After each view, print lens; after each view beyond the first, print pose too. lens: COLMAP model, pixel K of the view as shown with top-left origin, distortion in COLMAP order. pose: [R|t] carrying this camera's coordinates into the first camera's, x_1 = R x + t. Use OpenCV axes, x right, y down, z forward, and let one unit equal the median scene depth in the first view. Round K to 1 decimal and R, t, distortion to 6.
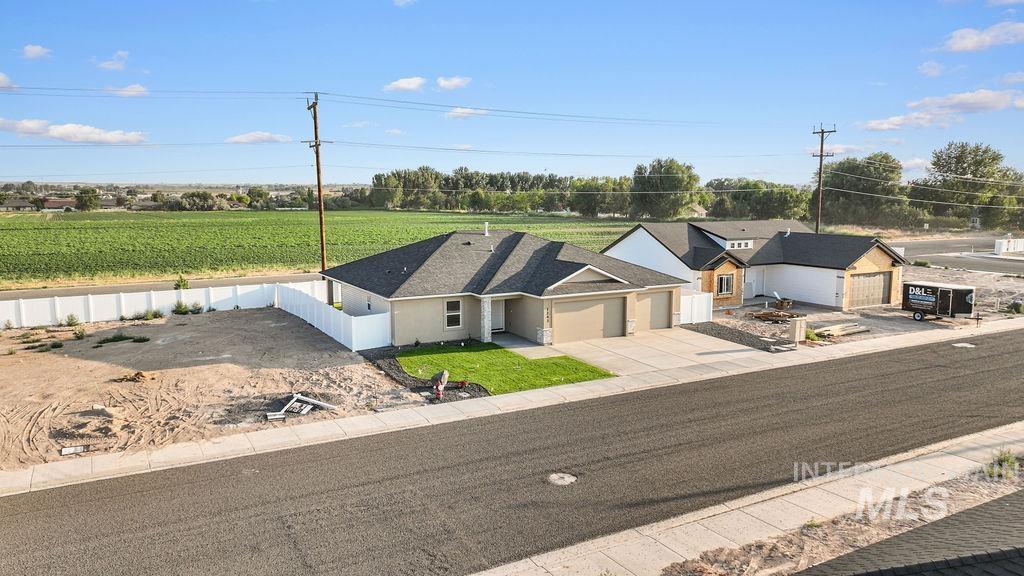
lens RADIAL K [[720.6, 0, 512.2], [0, 720.6, 295.0], [0, 0, 1]] dist [0.004038, 0.005783]
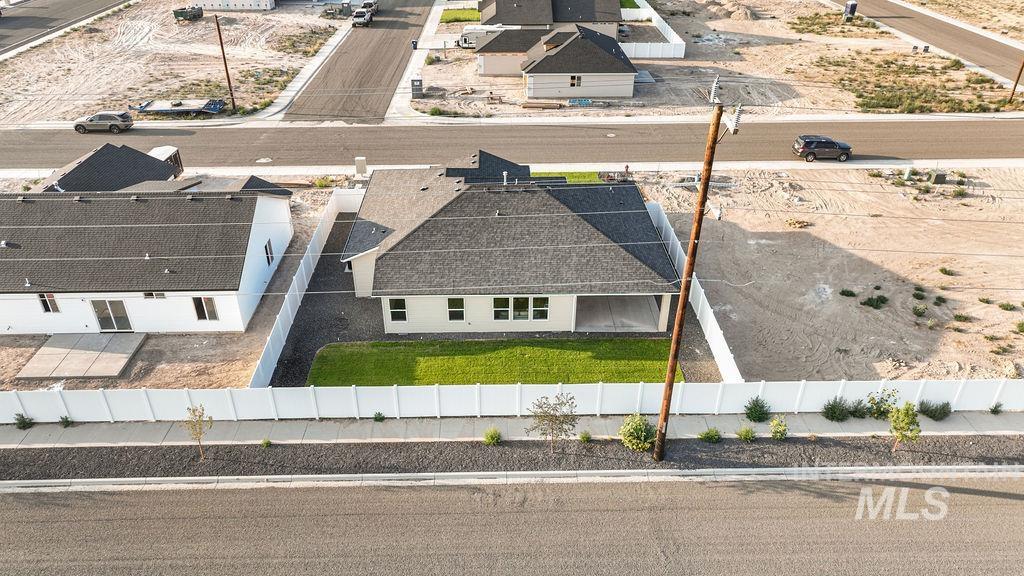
lens RADIAL K [[720.6, 0, 512.2], [0, 720.6, 295.0], [0, 0, 1]] dist [0.004038, 0.005783]
pose [[-0.886318, -0.244131, 0.393497, -0.400307], [0.061792, 0.779795, 0.622978, -0.496611], [-0.458935, 0.576471, -0.676061, 1.556874]]
